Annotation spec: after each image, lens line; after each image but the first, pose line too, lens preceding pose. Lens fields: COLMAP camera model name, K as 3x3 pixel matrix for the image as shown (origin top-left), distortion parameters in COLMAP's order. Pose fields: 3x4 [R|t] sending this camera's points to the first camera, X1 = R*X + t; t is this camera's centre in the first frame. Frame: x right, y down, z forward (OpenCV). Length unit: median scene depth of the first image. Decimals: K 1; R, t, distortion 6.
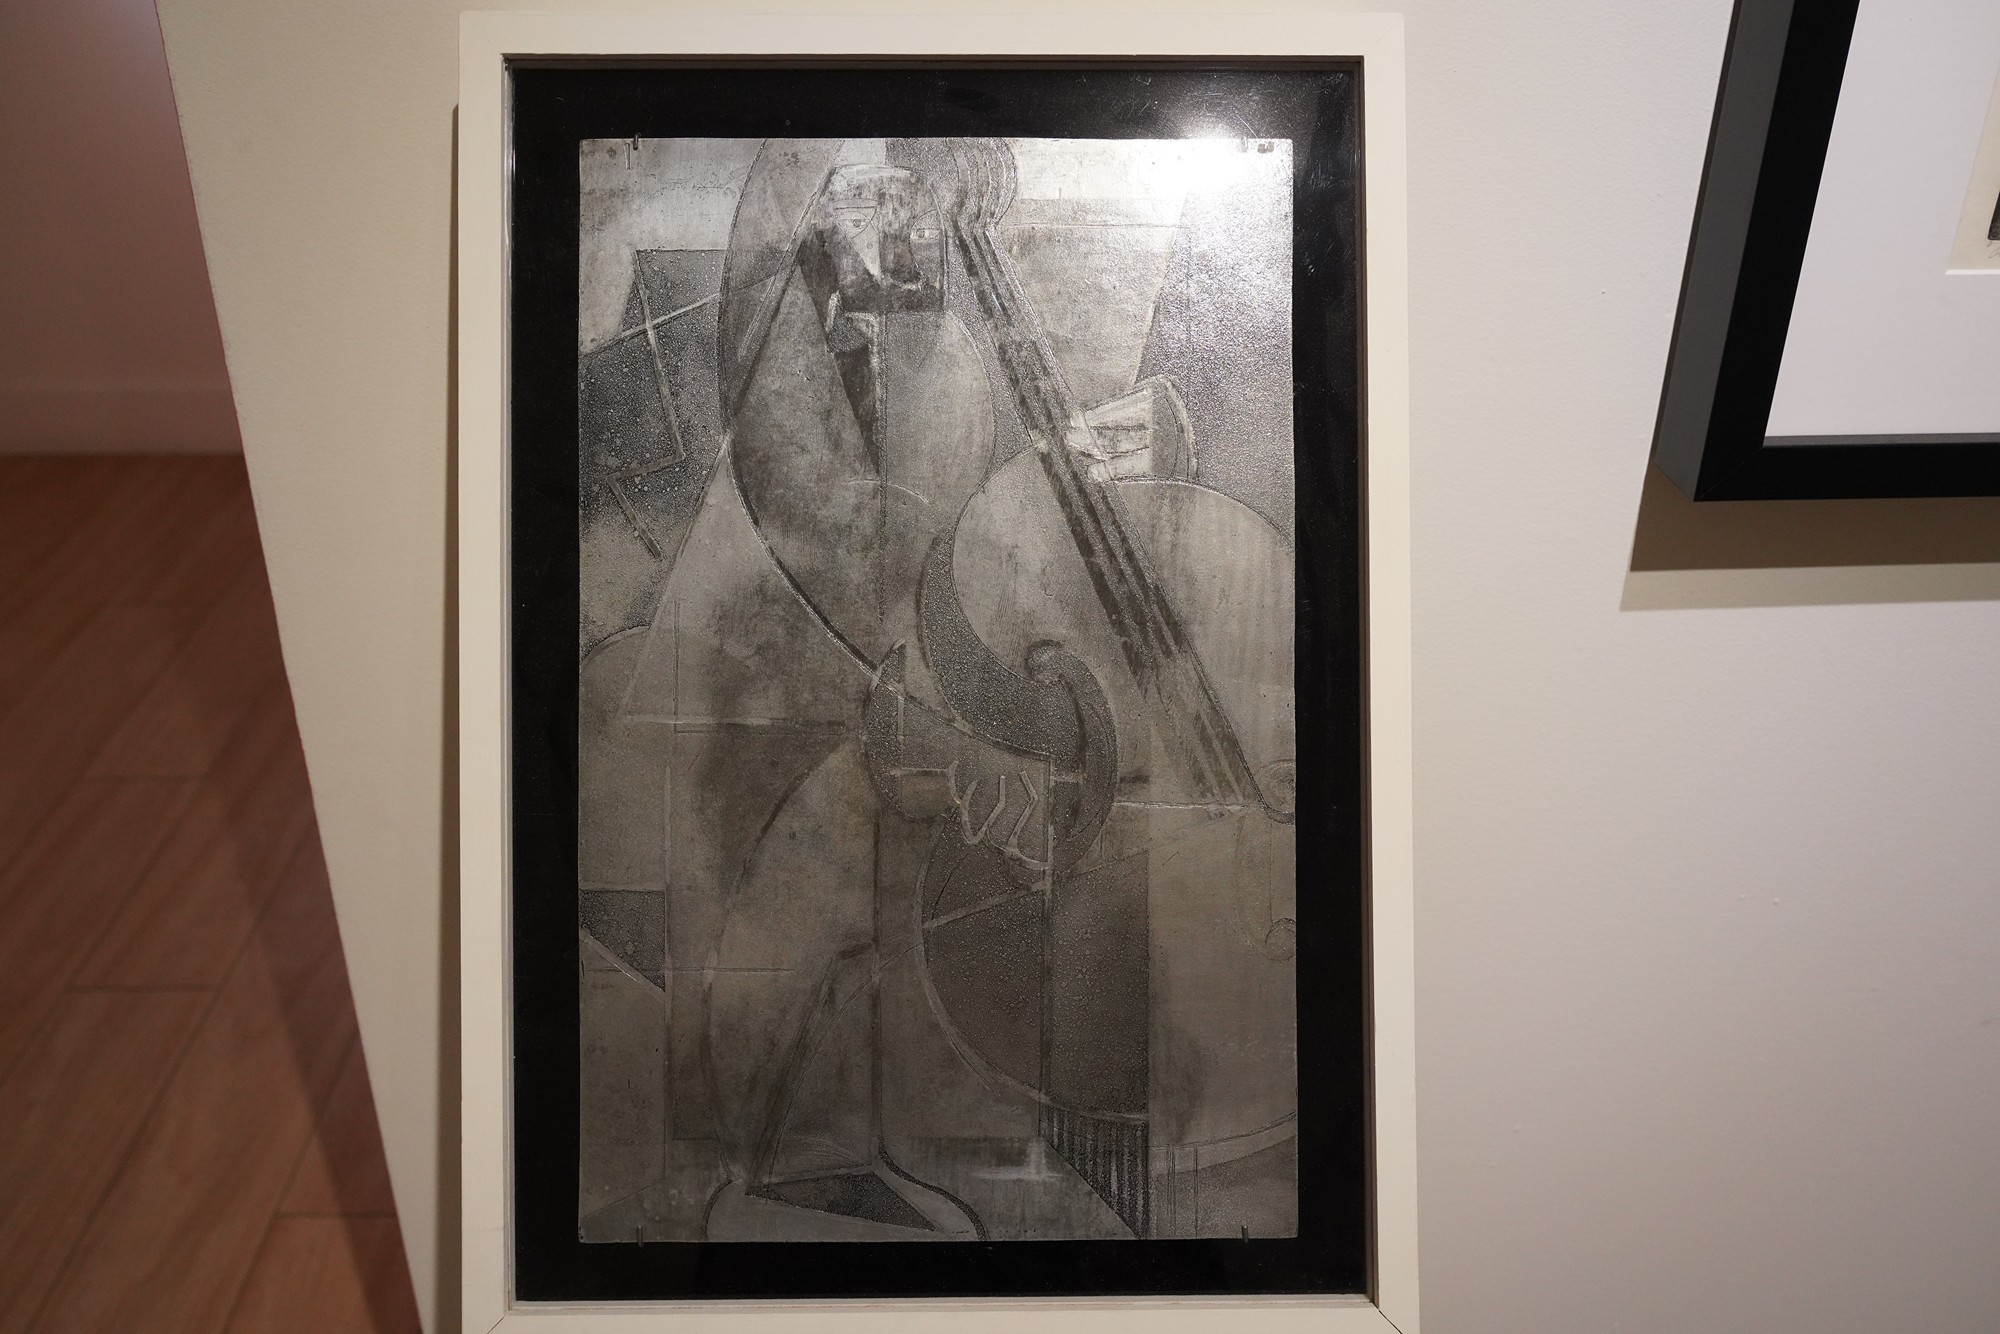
lens RADIAL K [[1908.9, 0, 997.4], [0, 1908.9, 669.4], [0, 0, 1]] dist [0.018773, 0.000000]
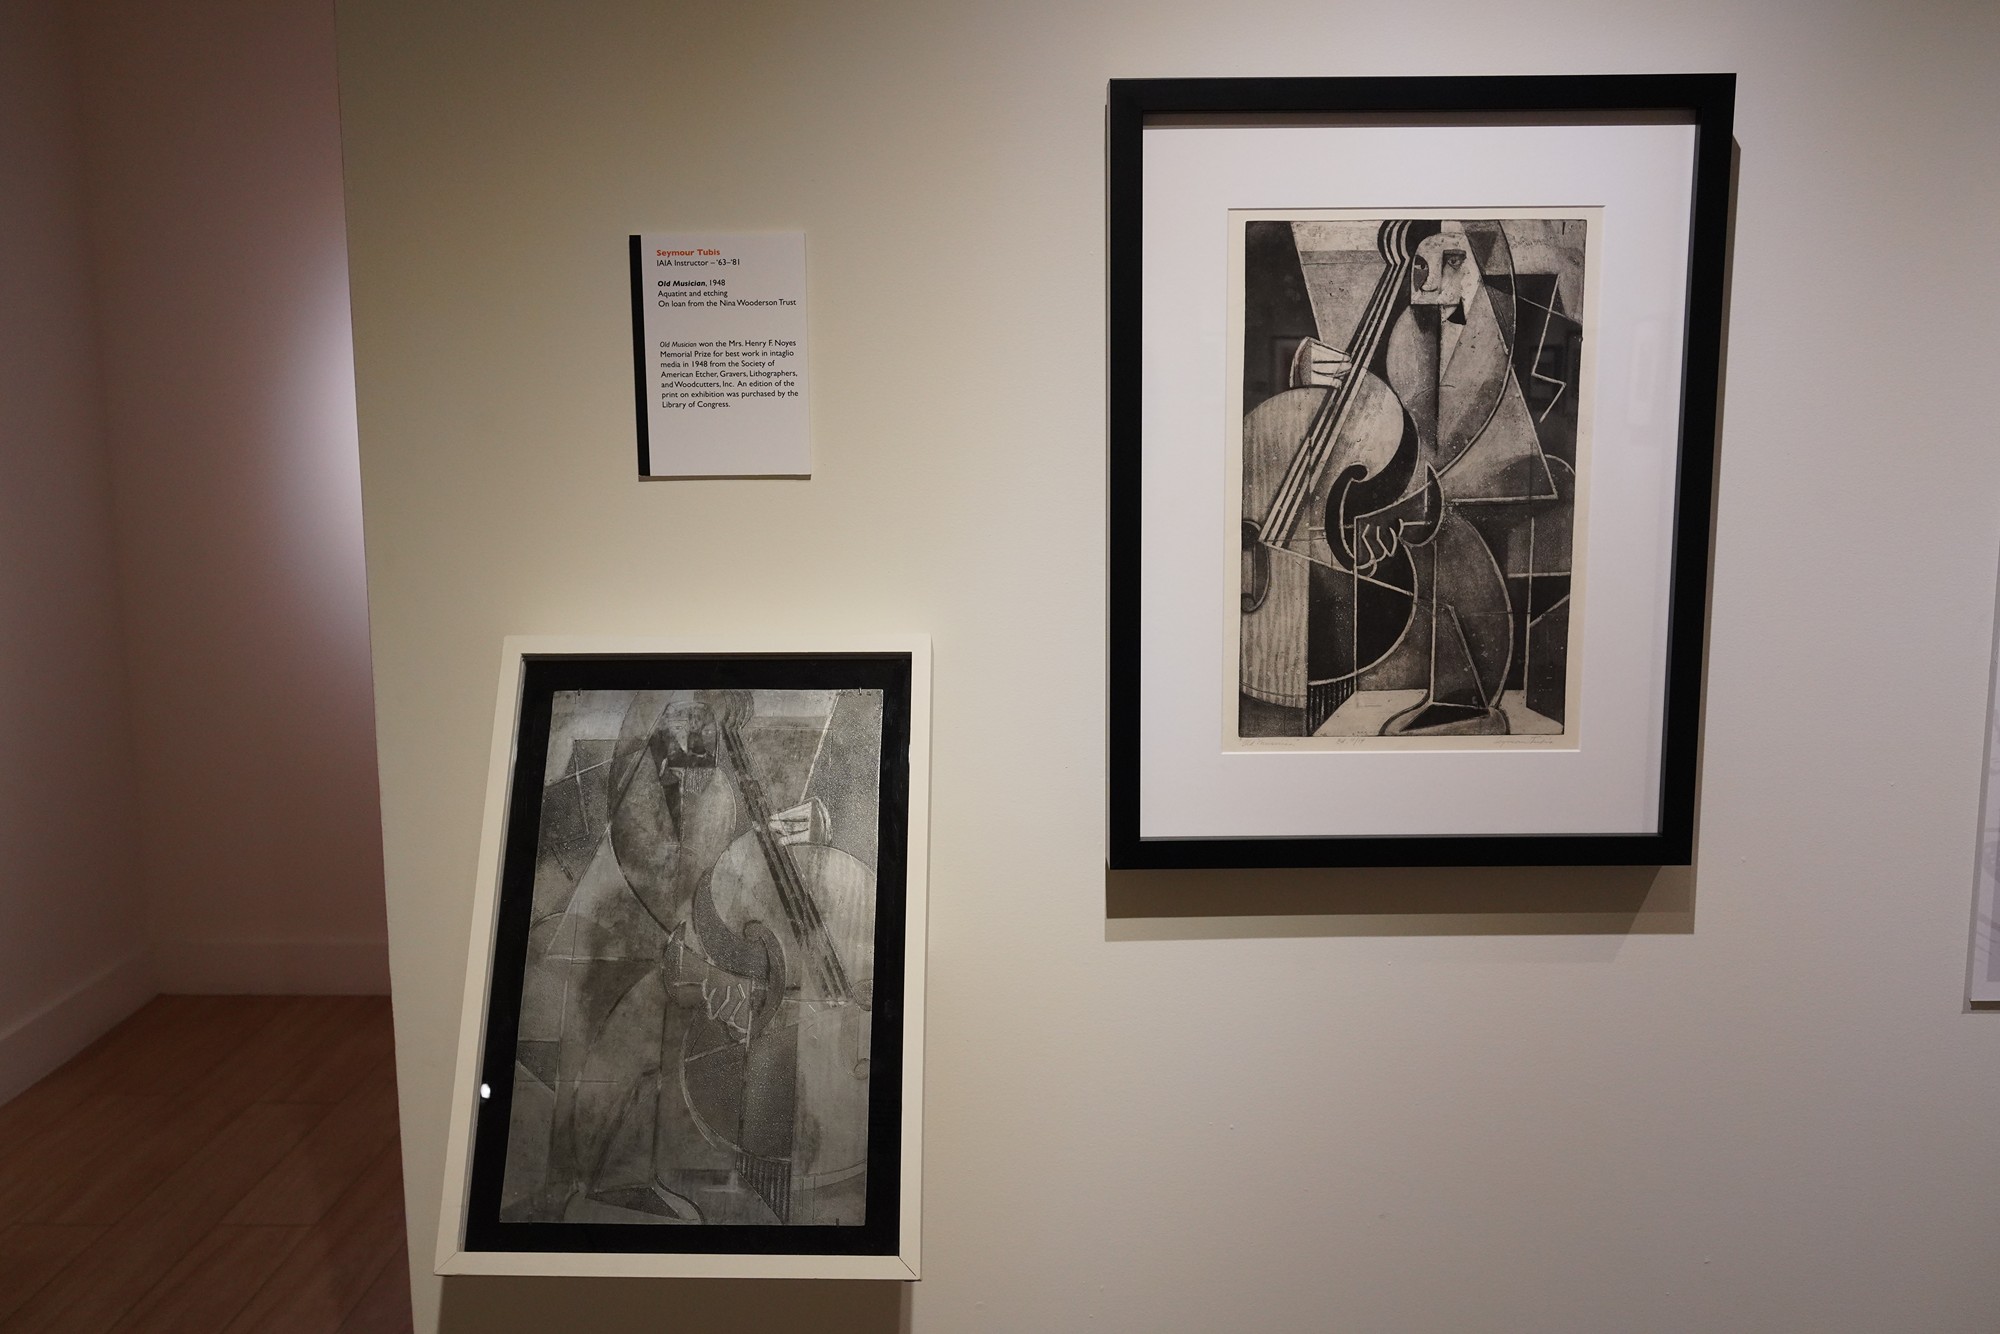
lens RADIAL K [[1843.3, 0, 986.9], [0, 1843.3, 674.6], [0, 0, 1]] dist [0.033963, 0.000000]
pose [[0.998215, -0.003847, -0.059595, 0.395417], [-0.016039, 0.943985, -0.329599, 0.386176], [0.057525, 0.329967, 0.942238, -0.946124]]
